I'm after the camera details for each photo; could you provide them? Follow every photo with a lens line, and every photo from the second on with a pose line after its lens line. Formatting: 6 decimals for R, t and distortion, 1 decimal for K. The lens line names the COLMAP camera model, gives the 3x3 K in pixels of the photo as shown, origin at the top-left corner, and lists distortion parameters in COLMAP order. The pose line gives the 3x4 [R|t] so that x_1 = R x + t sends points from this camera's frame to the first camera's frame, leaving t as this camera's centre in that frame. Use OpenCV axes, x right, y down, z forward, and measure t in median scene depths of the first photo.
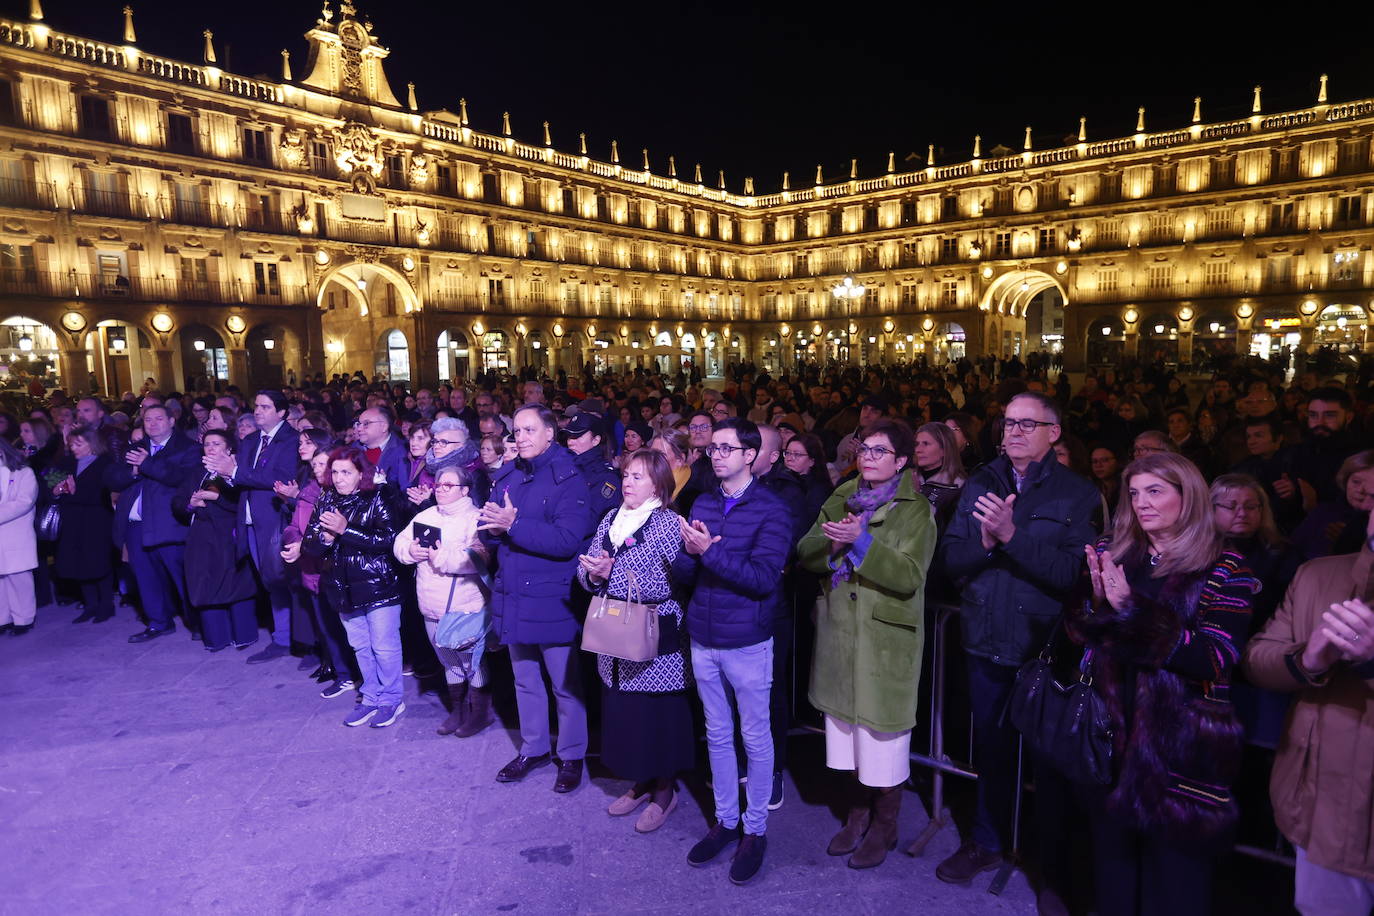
lens RADIAL K [[795.6, 0, 696.7], [0, 795.6, 446.0], [0, 0, 1]] dist [0.001079, 0.002773]
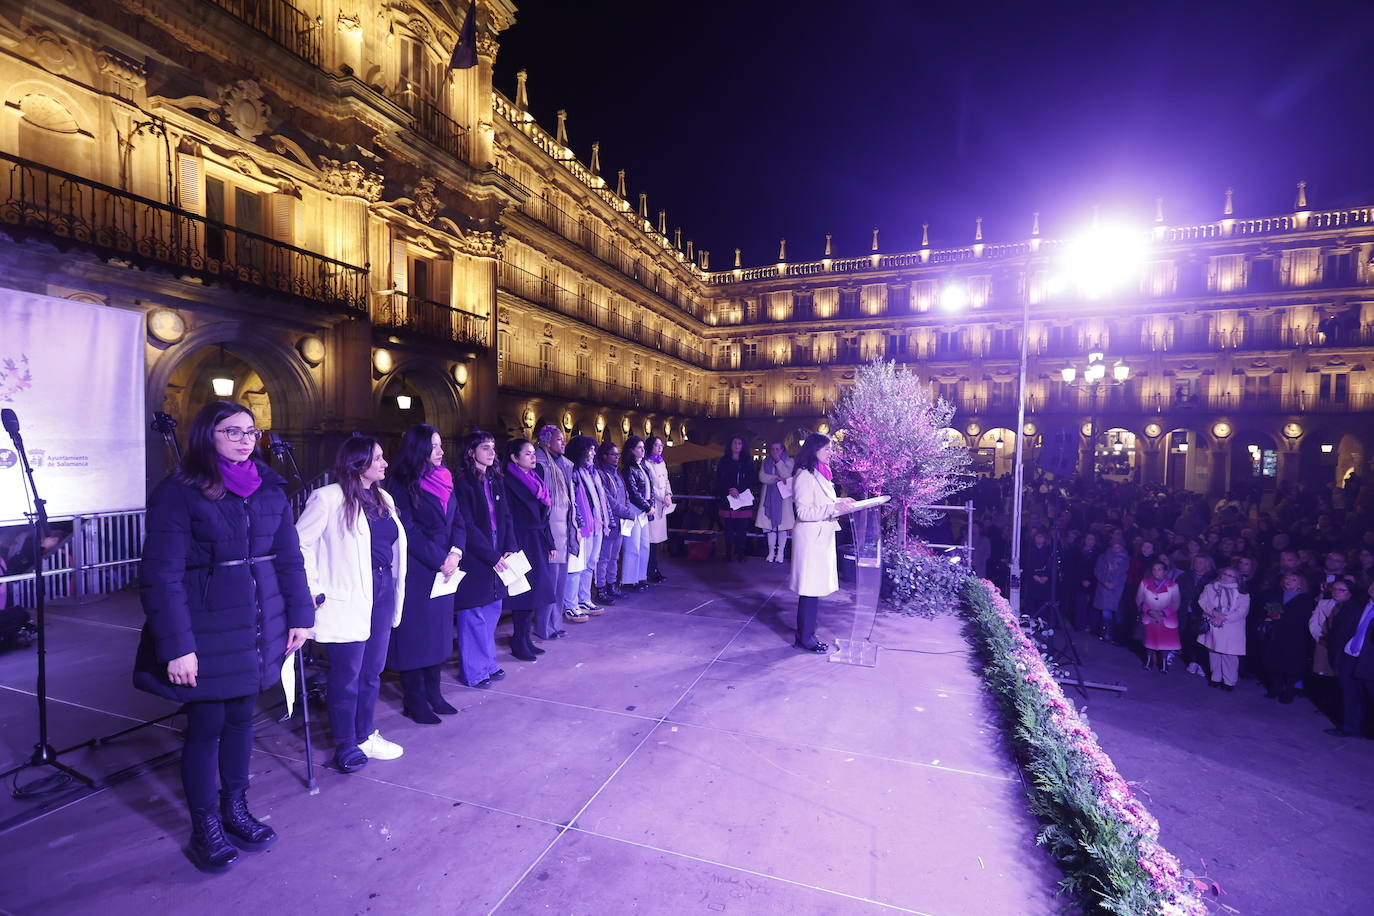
lens RADIAL K [[612.5, 0, 693.2], [0, 612.5, 464.8], [0, 0, 1]] dist [0.001222, 0.001008]
pose [[0.302800, 0.058321, -0.951268, -0.002011], [-0.123860, 0.992069, 0.021397, -0.013015], [0.944971, 0.111346, 0.307622, -0.052655]]
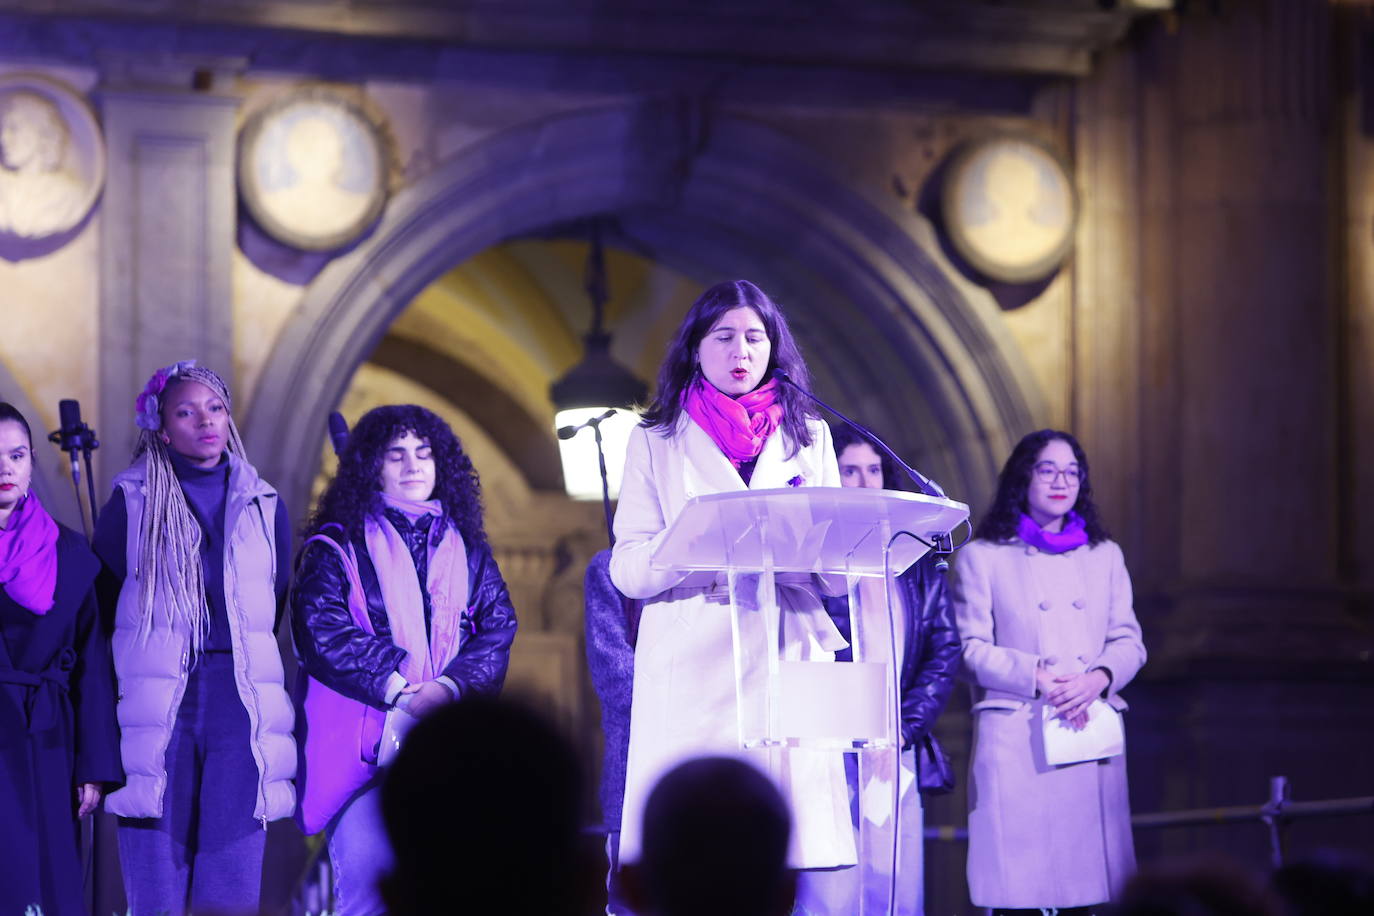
lens RADIAL K [[6278.4, 0, 686.9], [0, 6278.4, 458.6], [0, 0, 1]] dist [-0.084085, 3.138681]
pose [[-0.521620, -0.055699, -0.851358, 0.117103], [-0.079197, 0.996719, -0.016686, -0.007068], [0.849494, 0.058721, -0.524320, 0.107718]]
